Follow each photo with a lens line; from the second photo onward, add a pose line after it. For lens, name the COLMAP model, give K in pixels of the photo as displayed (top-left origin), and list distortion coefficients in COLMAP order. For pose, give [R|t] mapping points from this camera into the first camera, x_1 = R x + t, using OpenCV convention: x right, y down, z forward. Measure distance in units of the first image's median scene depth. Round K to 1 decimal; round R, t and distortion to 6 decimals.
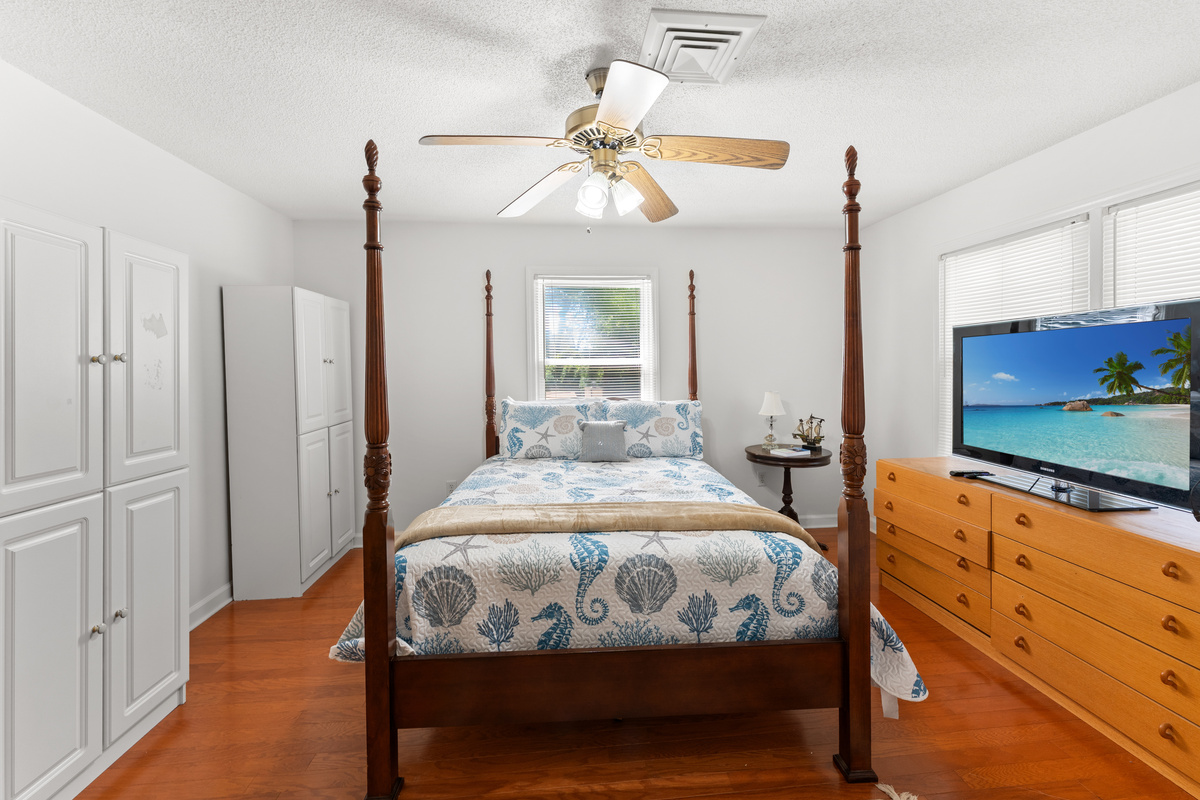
lens RADIAL K [[497.4, 0, 599.4], [0, 497.4, 370.1], [0, 0, 1]] dist [-0.001129, -0.000518]
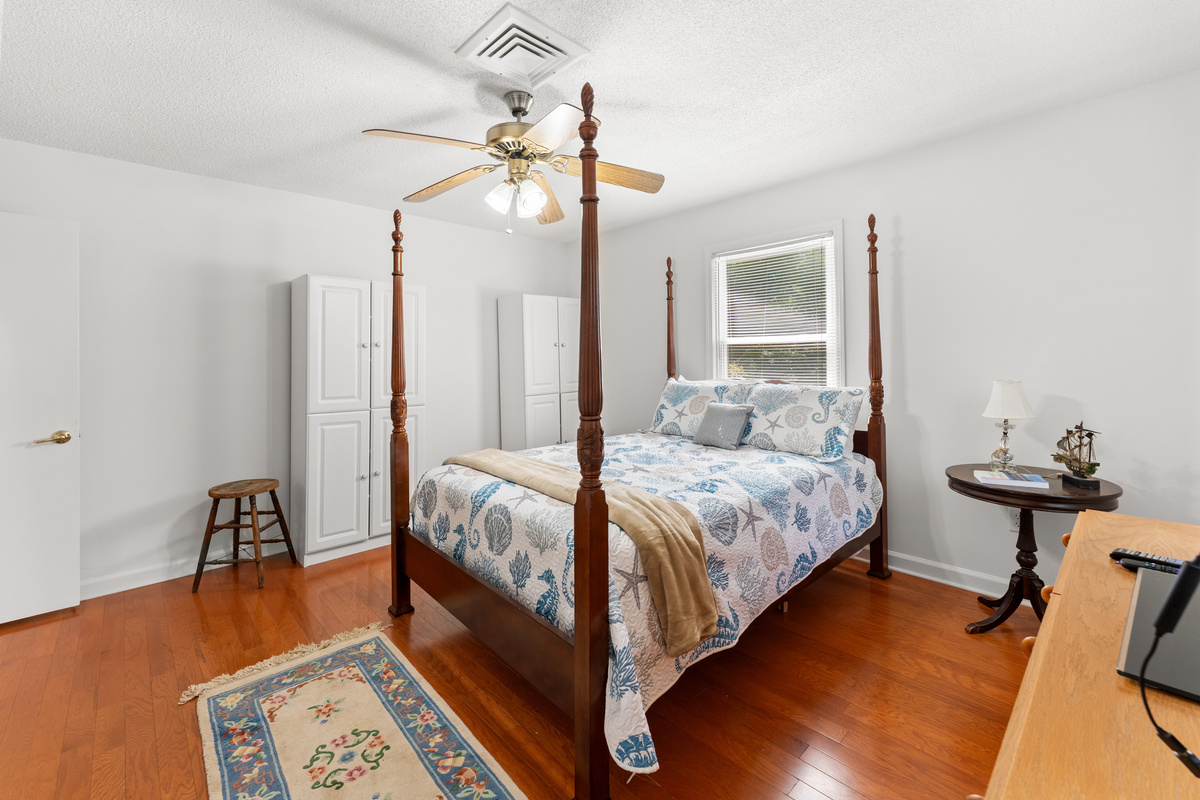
lens RADIAL K [[503.7, 0, 598.0], [0, 503.7, 358.7], [0, 0, 1]] dist [-0.001106, -0.000313]
pose [[0.613156, 0.001497, -0.789960, 1.153823], [0.002289, 0.999991, 0.003671, 0.028298], [0.789958, -0.004059, 0.613147, 0.462110]]
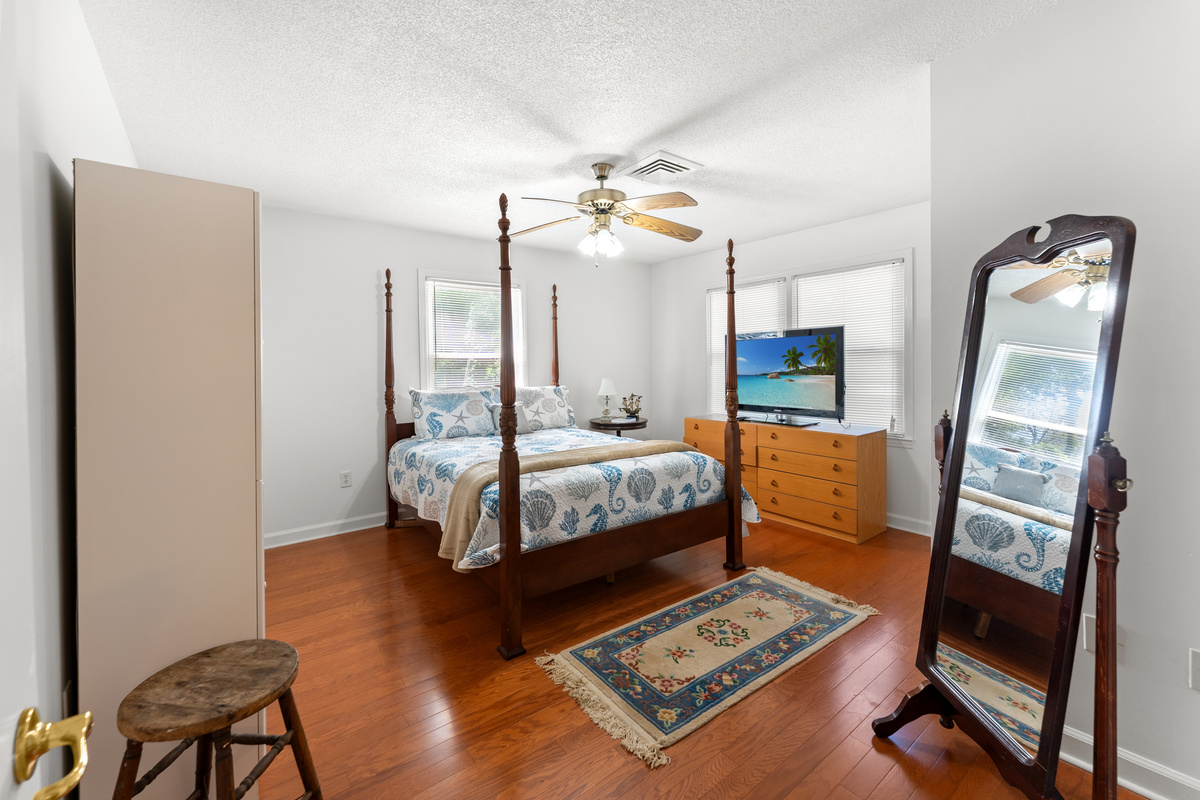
lens RADIAL K [[506.3, 0, 598.6], [0, 506.3, 369.6], [0, 0, 1]] dist [0.012850, -0.000035]
pose [[0.839379, -0.008932, 0.543474, -0.933691], [0.010806, 0.999942, -0.000256, 0.043550], [-0.543440, 0.006087, 0.839426, -0.339322]]
